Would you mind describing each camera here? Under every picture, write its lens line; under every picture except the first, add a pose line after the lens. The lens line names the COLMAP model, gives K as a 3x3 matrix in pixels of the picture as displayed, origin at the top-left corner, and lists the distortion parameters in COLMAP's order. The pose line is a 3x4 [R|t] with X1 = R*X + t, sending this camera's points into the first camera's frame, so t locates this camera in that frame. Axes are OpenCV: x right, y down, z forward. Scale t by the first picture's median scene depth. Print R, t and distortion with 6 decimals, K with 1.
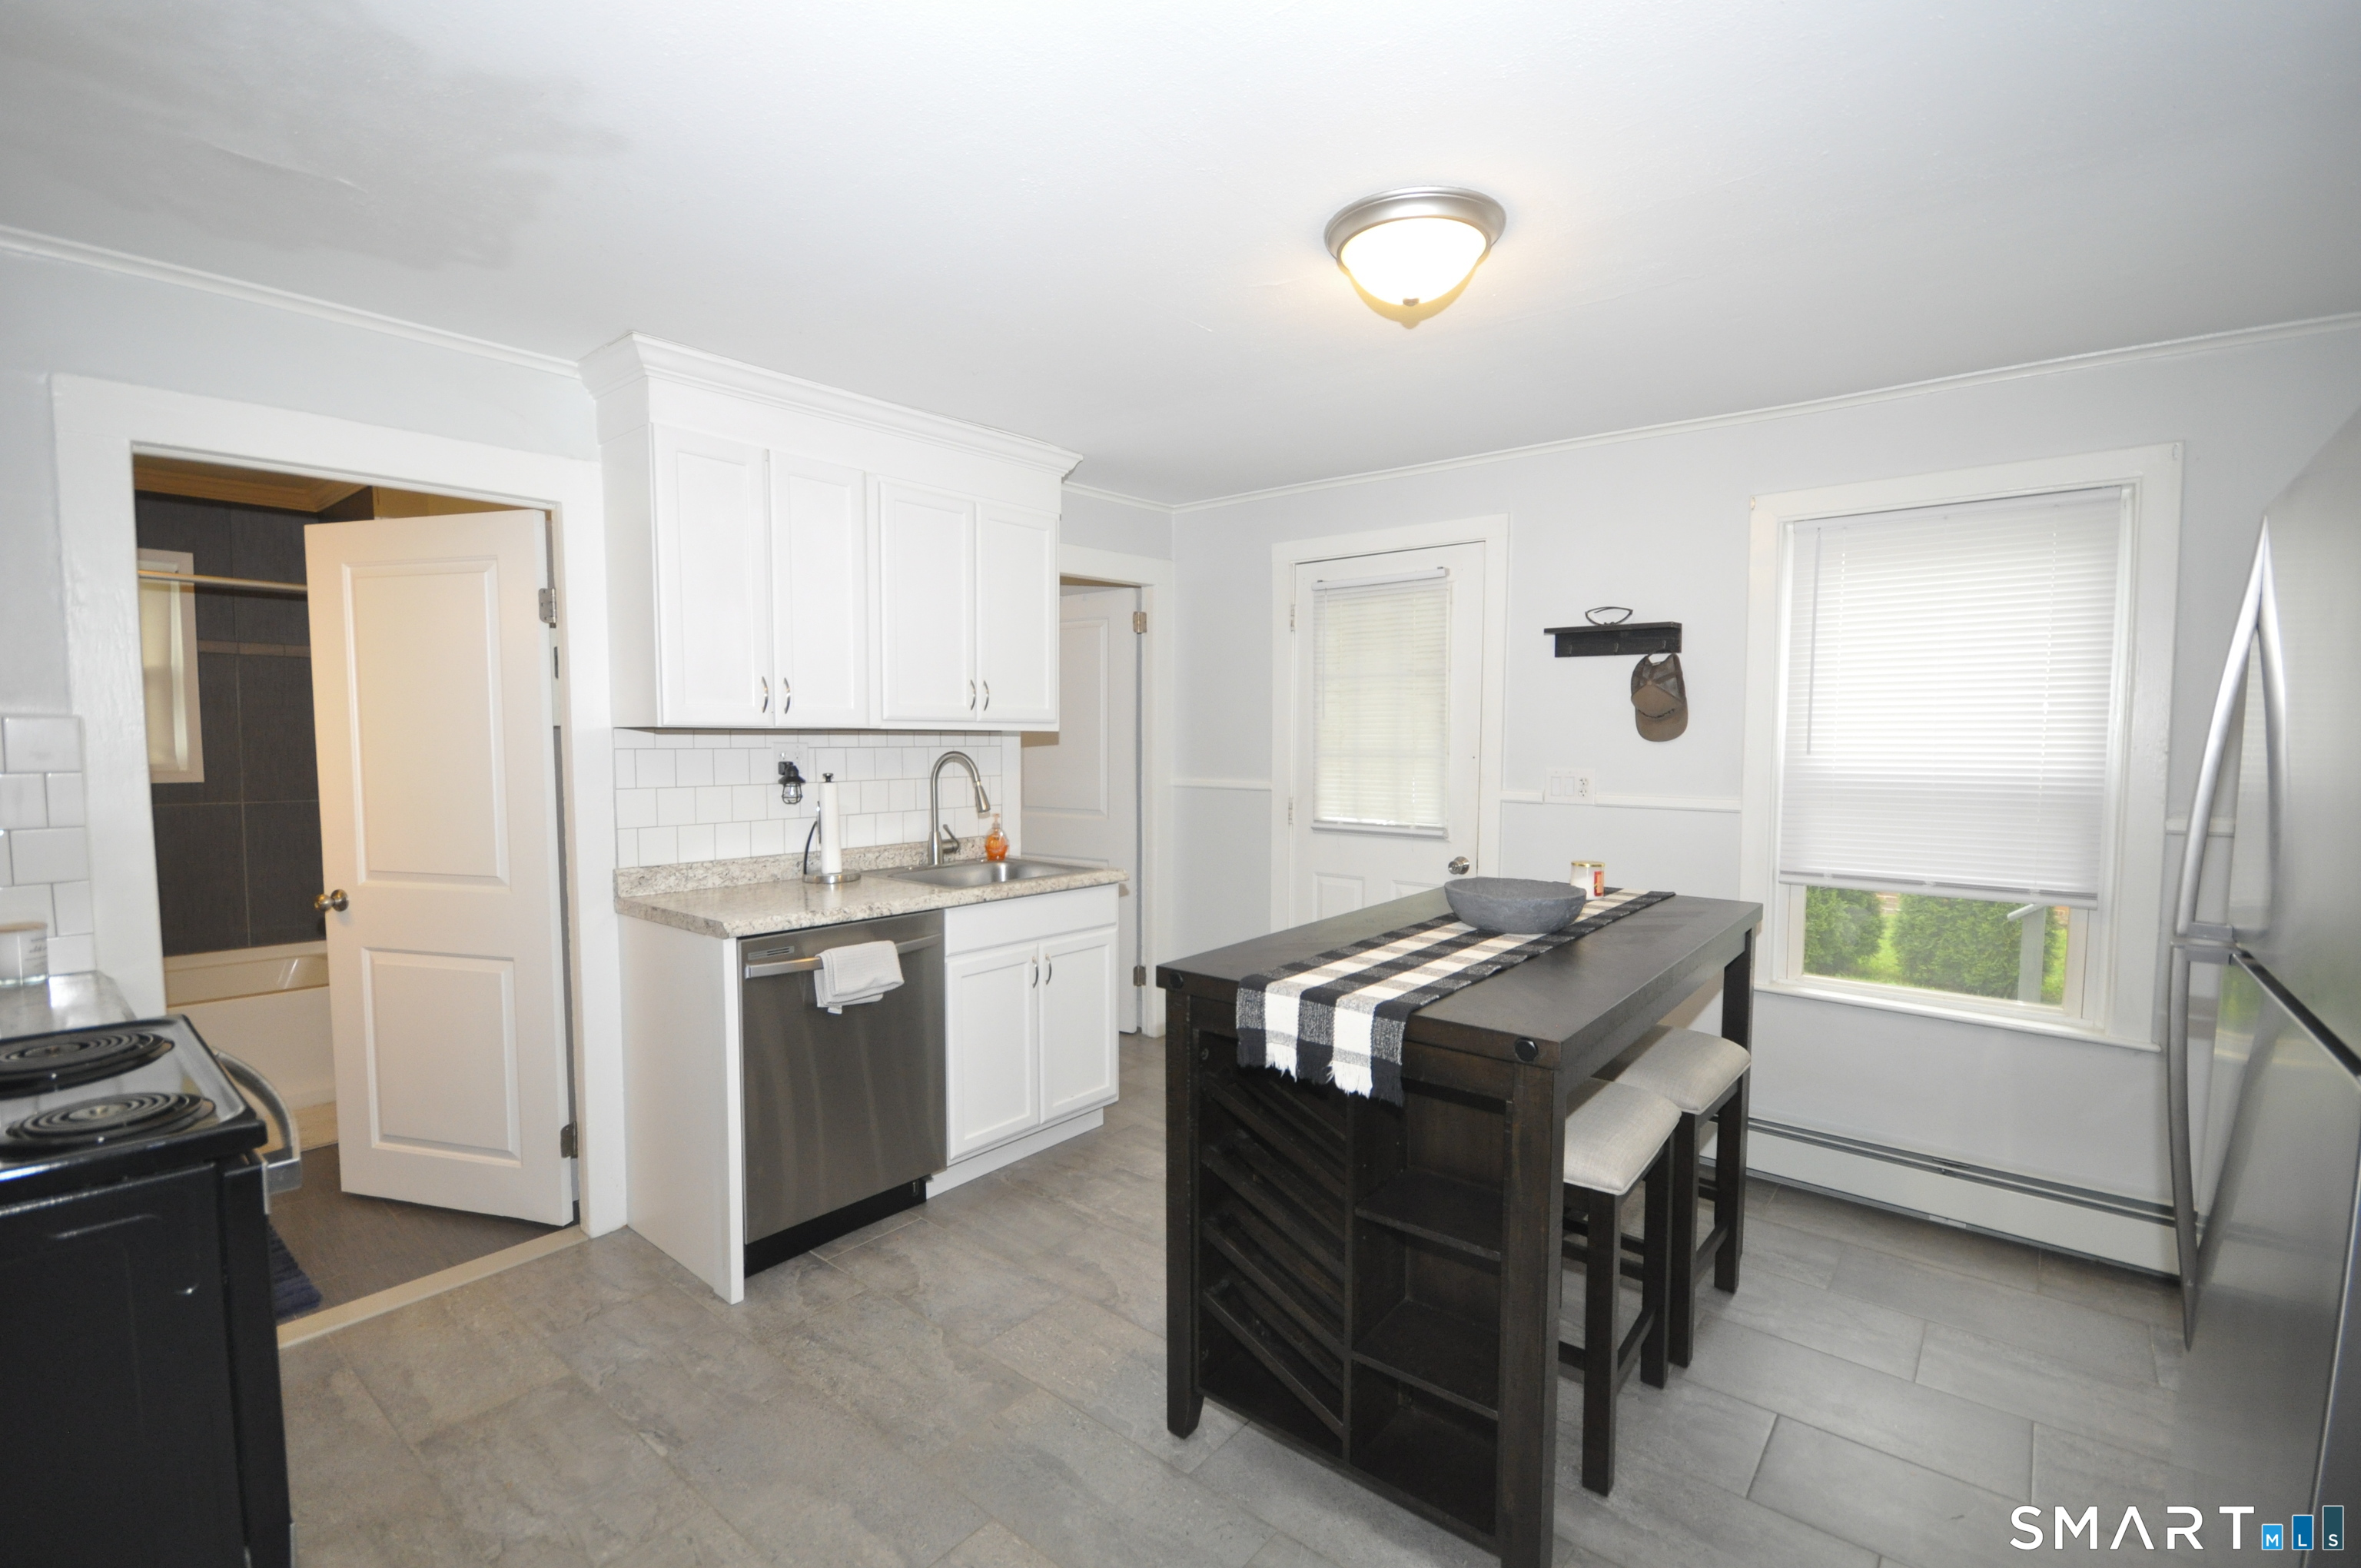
lens RADIAL K [[1020.5, 0, 1180.5], [0, 1020.5, 784.0], [0, 0, 1]] dist [-0.017939, -0.000315]
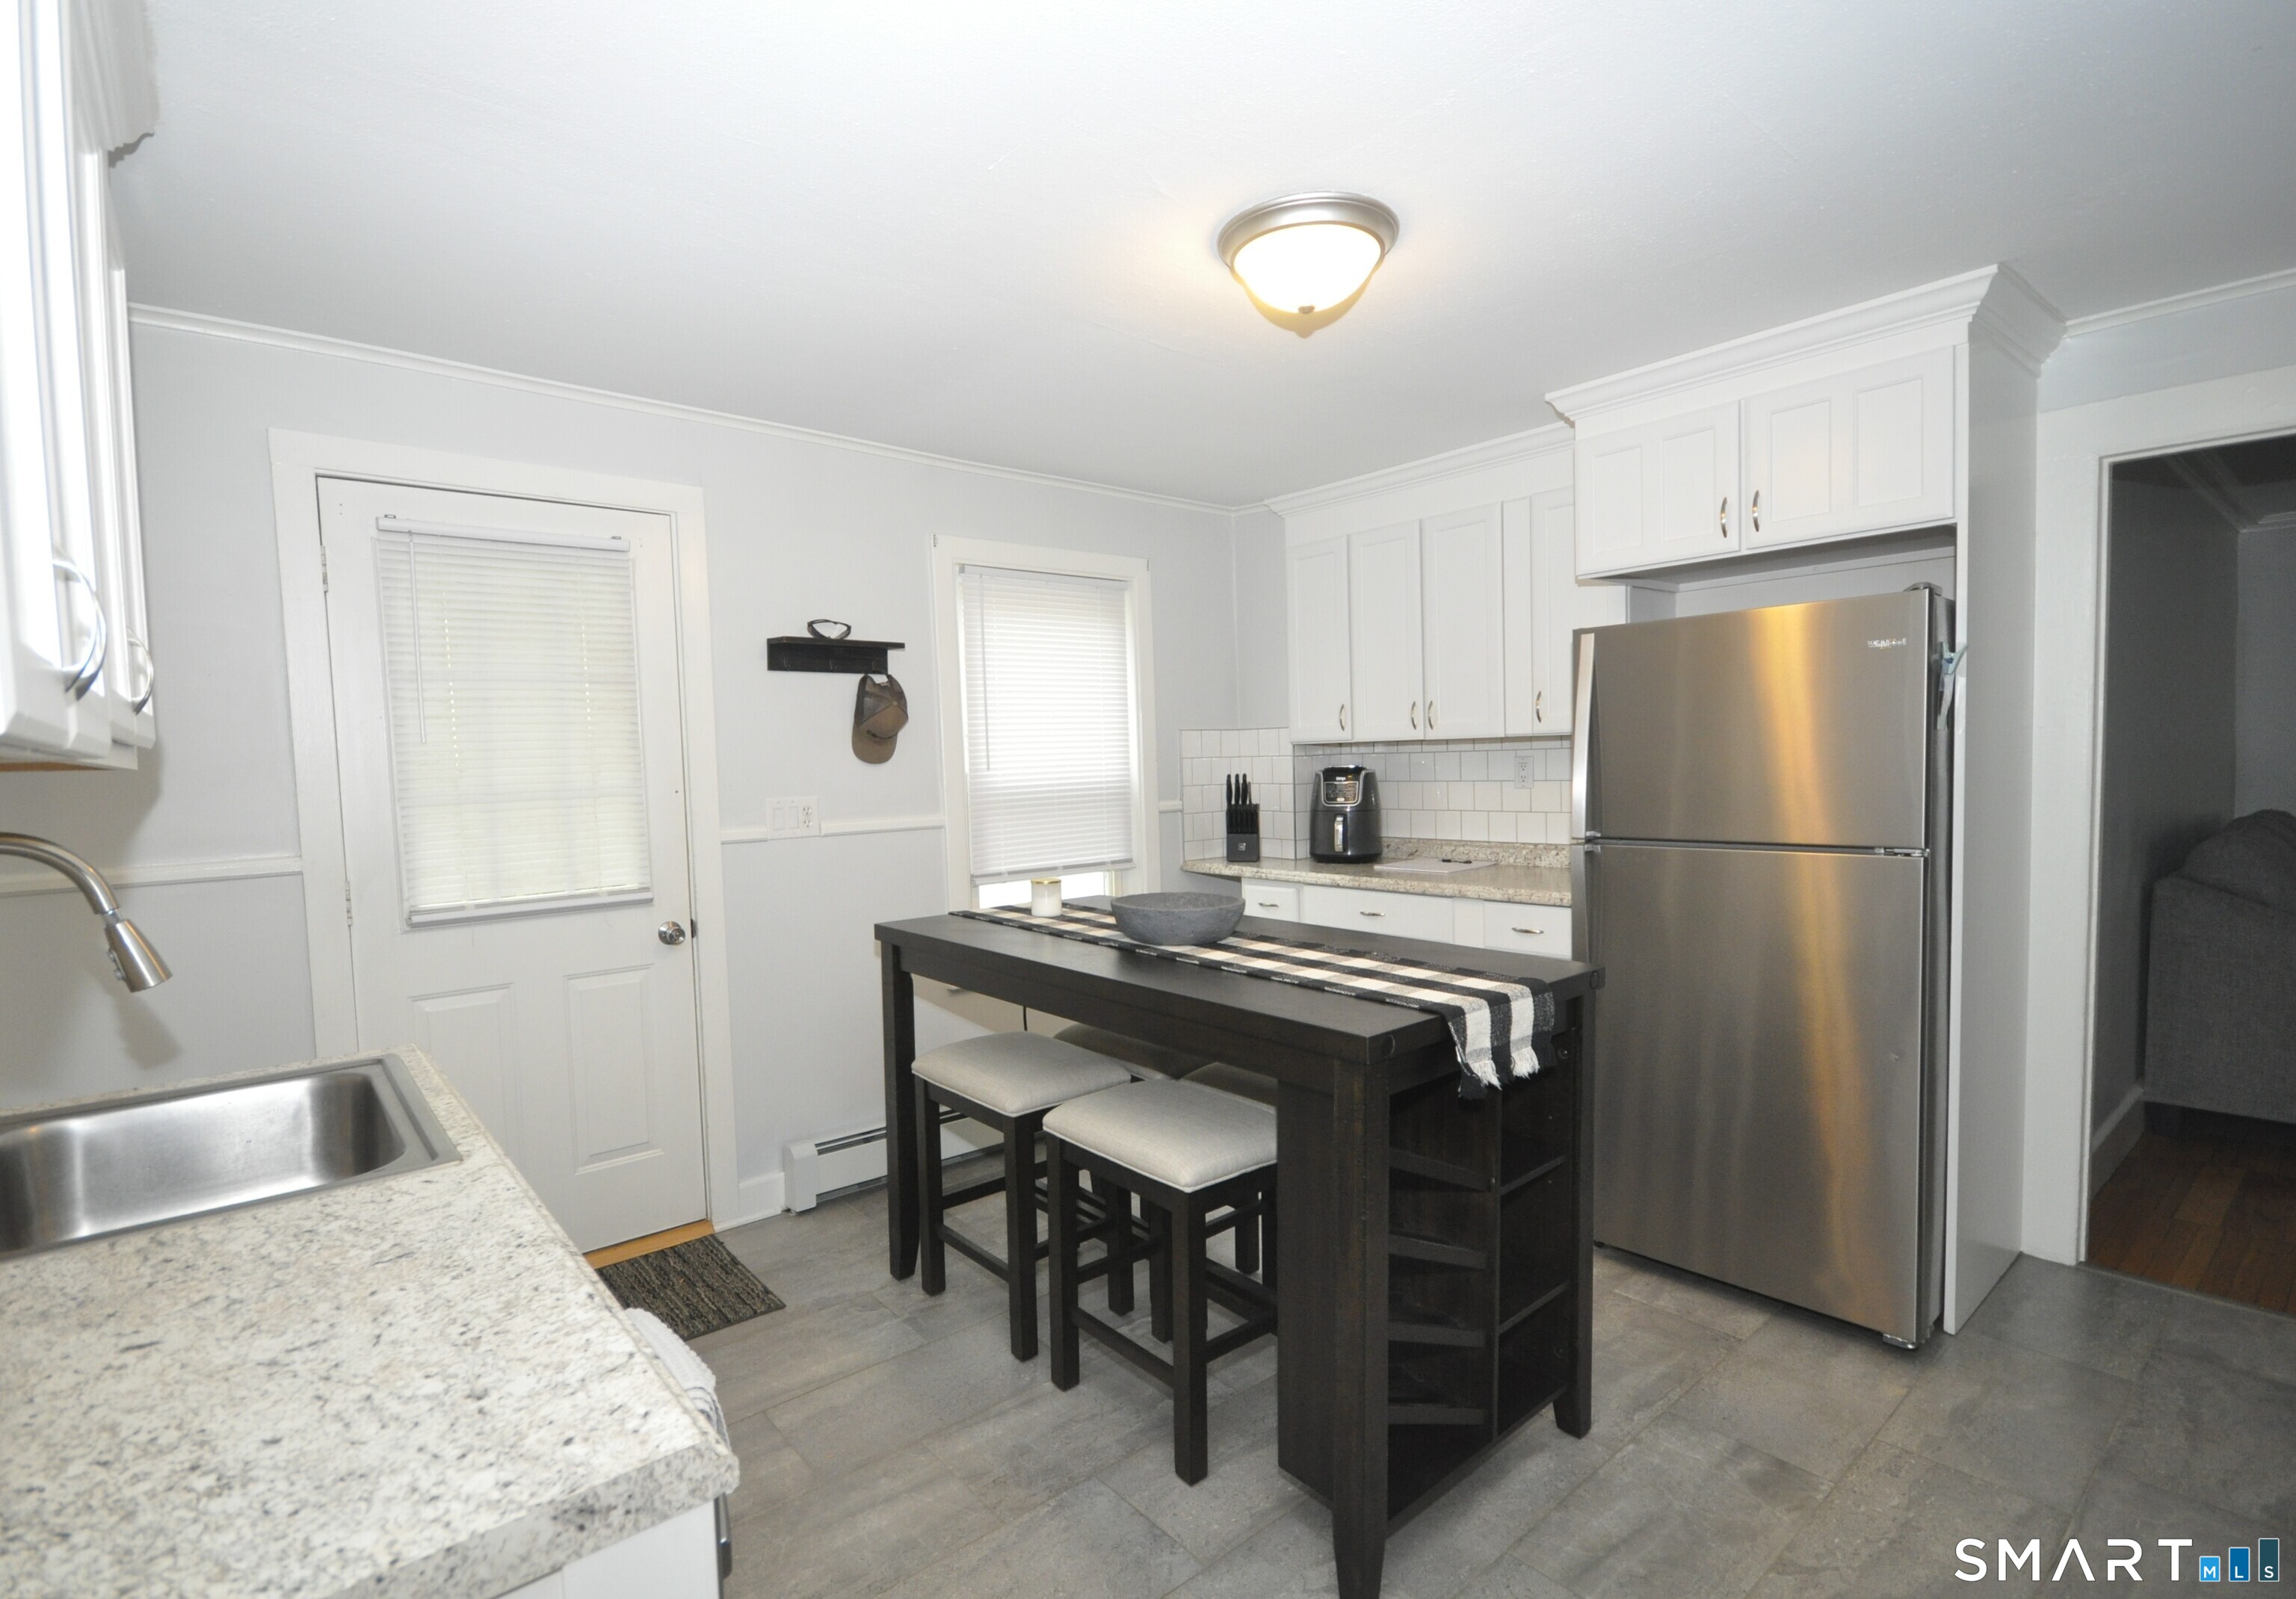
lens RADIAL K [[1084.2, 0, 1057.0], [0, 1084.2, 815.9], [0, 0, 1]] dist [-0.000898, 0.000066]
pose [[0.222205, -0.064640, 0.972855, -0.532808], [0.075091, 0.995971, 0.049024, -0.031244], [-0.972104, 0.062159, 0.226164, 0.622490]]
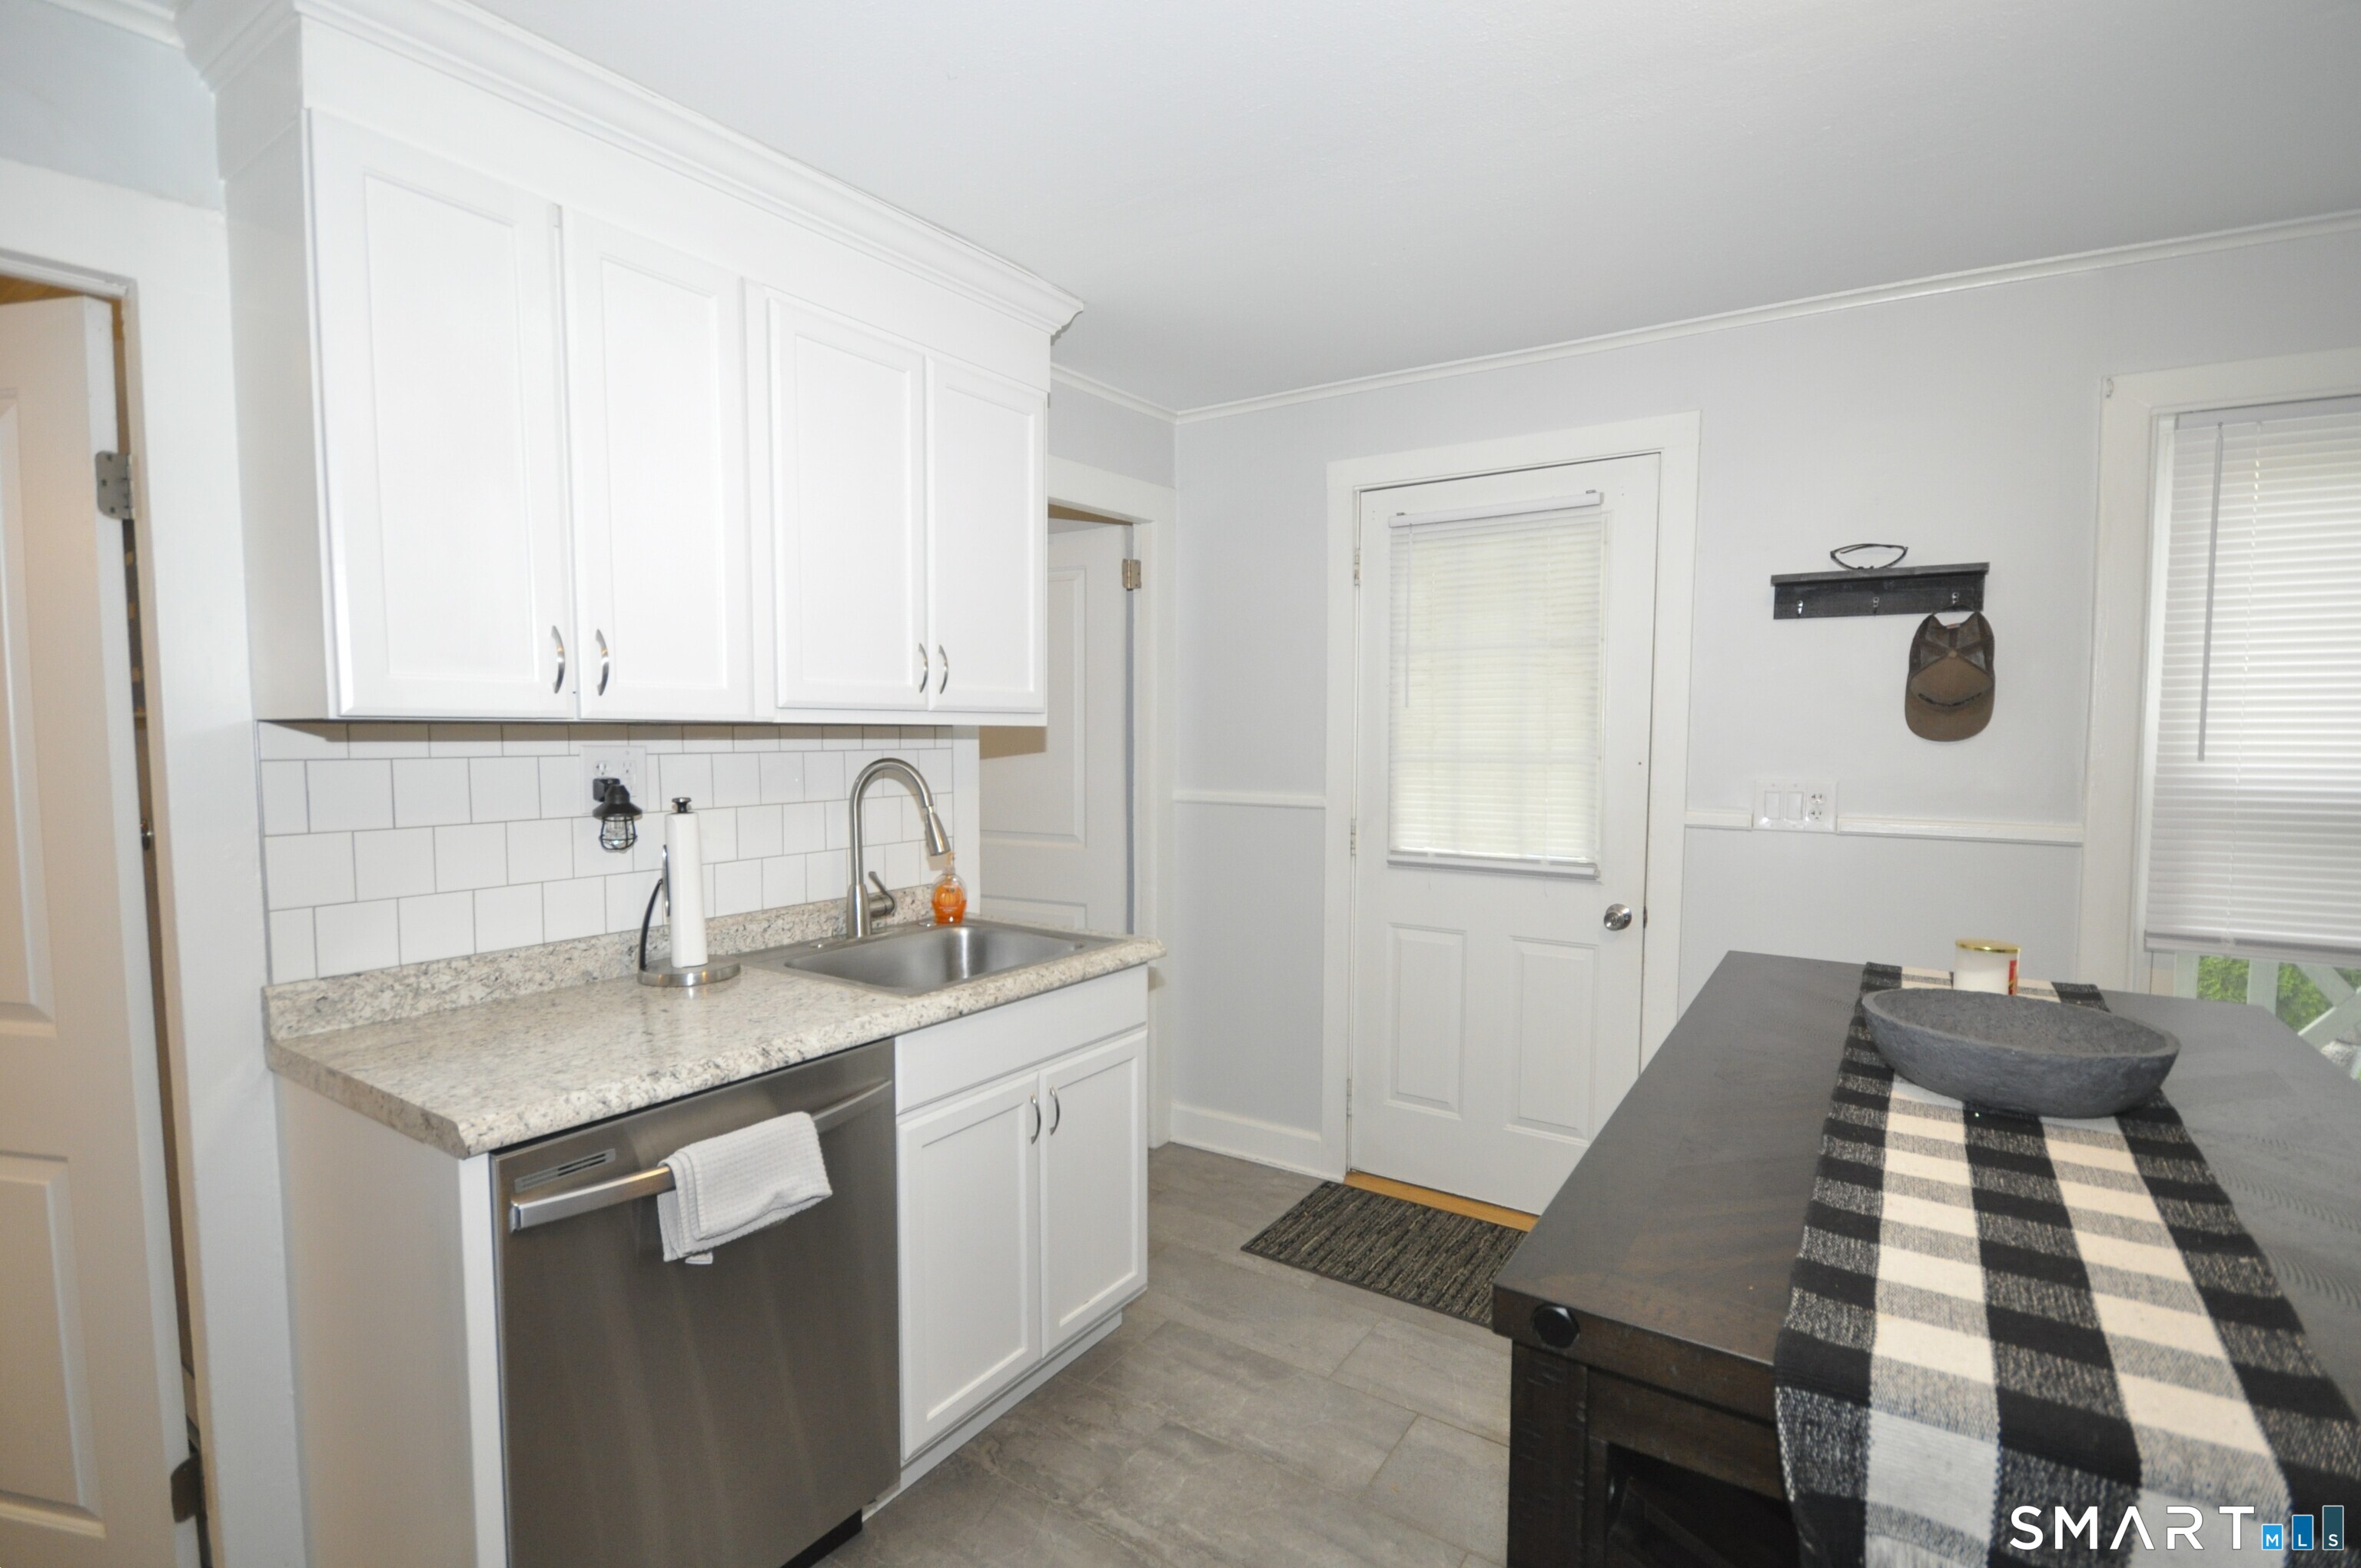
lens RADIAL K [[1083.9, 0, 1179.2], [0, 1083.9, 790.7], [0, 0, 1]] dist [0.004823, -0.010426]
pose [[0.995188, -0.005755, 0.097810, -0.118036], [0.004832, 0.999942, 0.009677, -0.018921], [-0.097860, -0.009157, 0.995158, 0.339229]]
